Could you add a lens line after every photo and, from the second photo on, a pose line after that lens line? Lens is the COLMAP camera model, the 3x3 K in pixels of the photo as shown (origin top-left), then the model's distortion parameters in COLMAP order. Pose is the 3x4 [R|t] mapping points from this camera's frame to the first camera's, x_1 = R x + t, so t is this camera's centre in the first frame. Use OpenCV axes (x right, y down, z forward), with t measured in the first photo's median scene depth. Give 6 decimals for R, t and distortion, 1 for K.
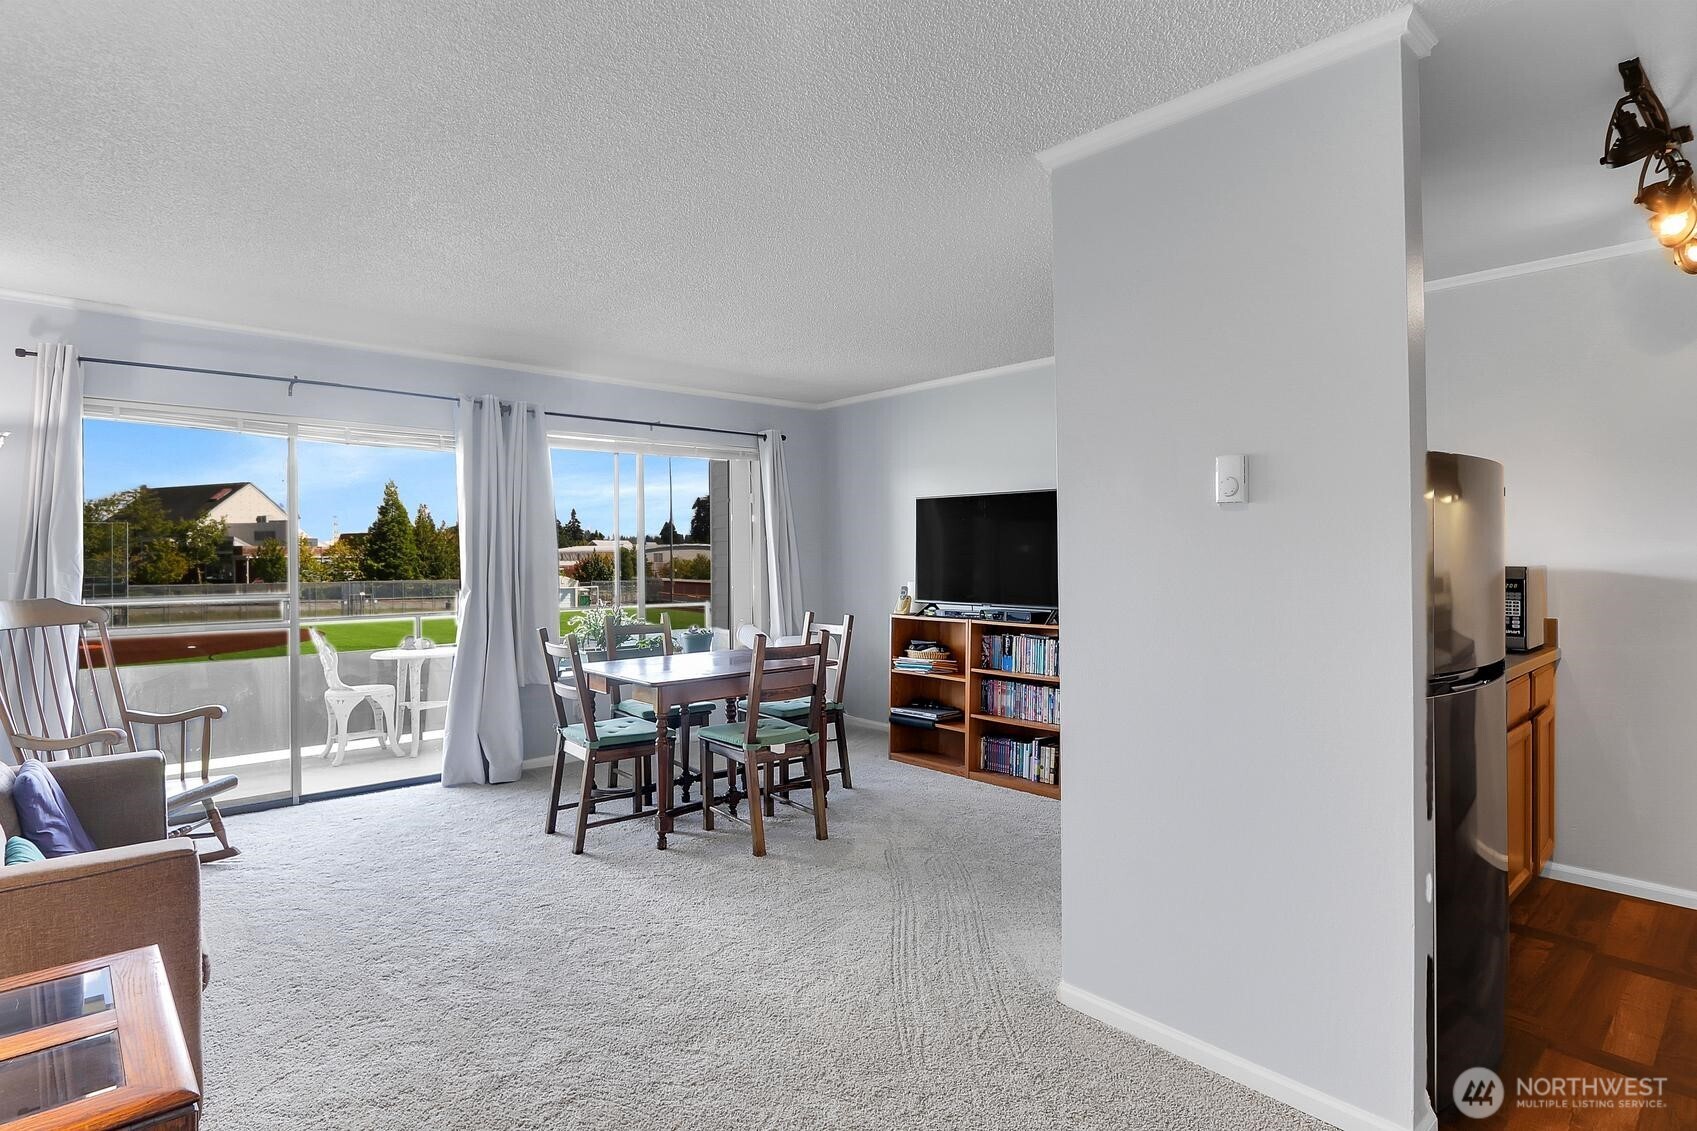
lens RADIAL K [[883.6, 0, 834.6], [0, 883.6, 533.7], [0, 0, 1]] dist [-0.015501, -0.003322]
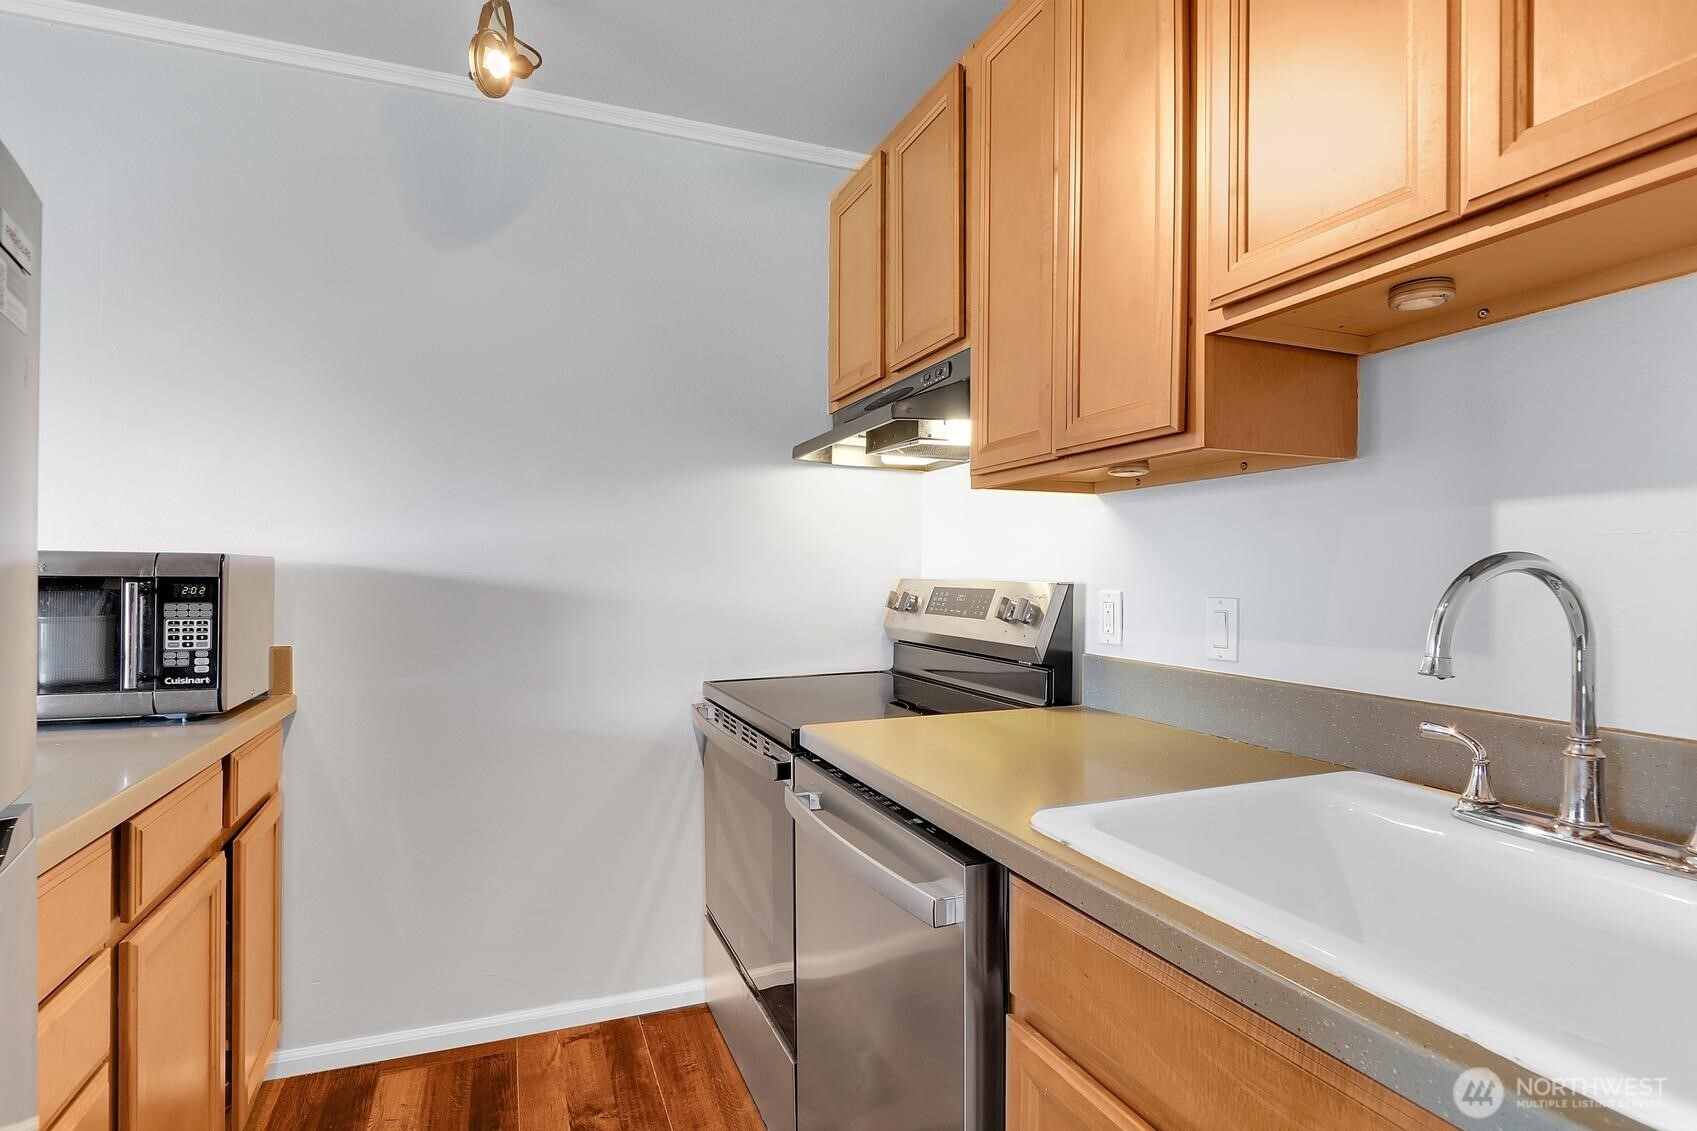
lens RADIAL K [[883.6, 0, 851.1], [0, 883.6, 571.3], [0, 0, 1]] dist [-0.015501, -0.003322]
pose [[0.354800, 0.002561, 0.934939, 0.431120], [-0.020936, 0.999767, 0.005206, 0.037561], [-0.934708, -0.021421, 0.354772, 0.459316]]
